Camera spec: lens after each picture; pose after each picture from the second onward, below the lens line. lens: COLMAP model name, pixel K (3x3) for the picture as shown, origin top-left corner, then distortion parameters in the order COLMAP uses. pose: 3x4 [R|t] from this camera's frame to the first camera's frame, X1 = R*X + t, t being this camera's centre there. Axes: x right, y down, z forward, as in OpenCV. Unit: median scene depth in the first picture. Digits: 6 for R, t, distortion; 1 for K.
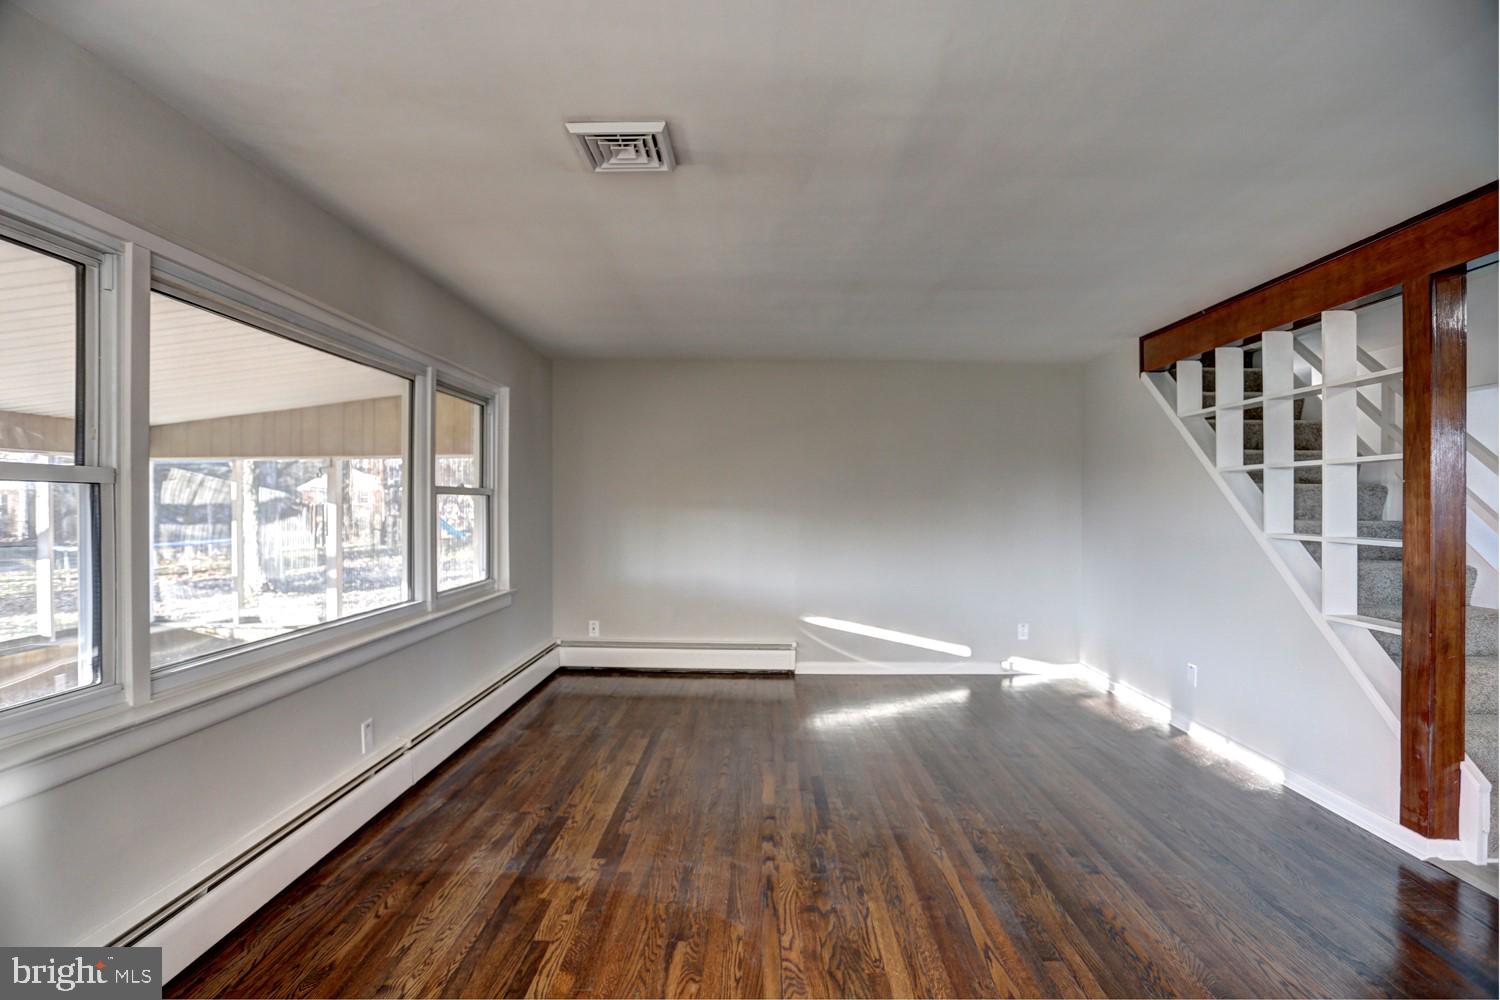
lens RADIAL K [[734.7, 0, 744.0], [0, 734.7, 506.0], [0, 0, 1]] dist [-0.068216, 0.026376]
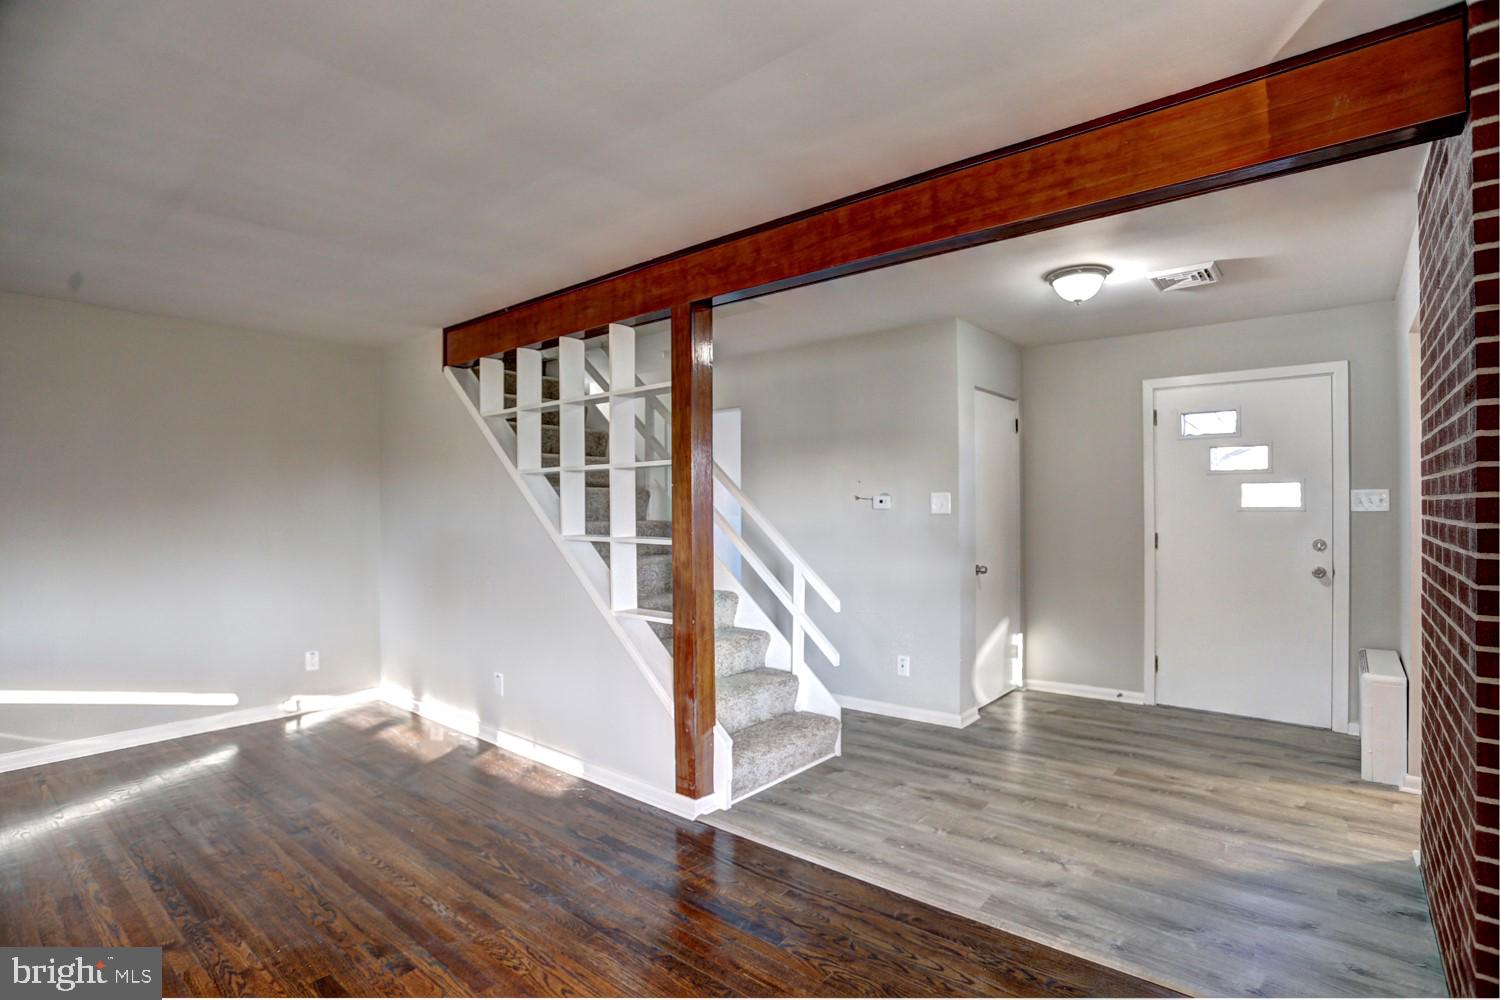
lens RADIAL K [[734.7, 0, 740.1], [0, 734.7, 506.4], [0, 0, 1]] dist [-0.068216, 0.026376]
pose [[0.626384, -0.005834, 0.779493, 0.088870], [0.008892, 0.999960, 0.000338, -0.001009], [-0.779464, 0.006720, 0.626411, 0.171753]]
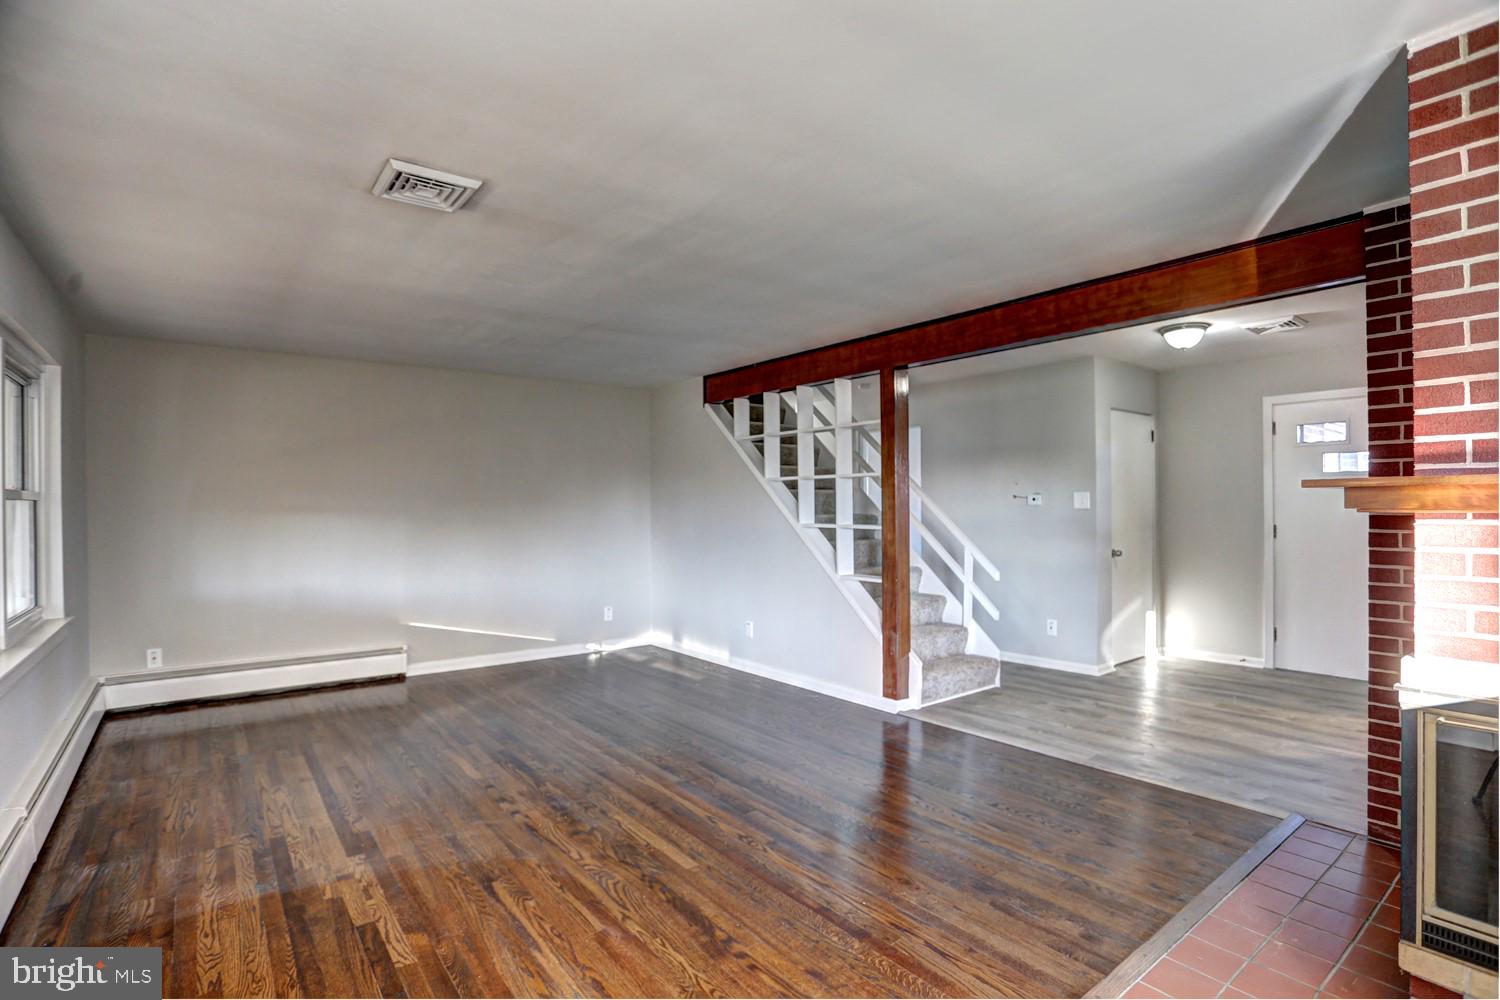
lens RADIAL K [[734.7, 0, 748.4], [0, 734.7, 506.7], [0, 0, 1]] dist [-0.068216, 0.026376]
pose [[0.774712, -0.010521, 0.632226, -0.349710], [0.011483, 0.999931, 0.002570, -0.002072], [-0.632210, 0.005269, 0.774779, -0.119018]]
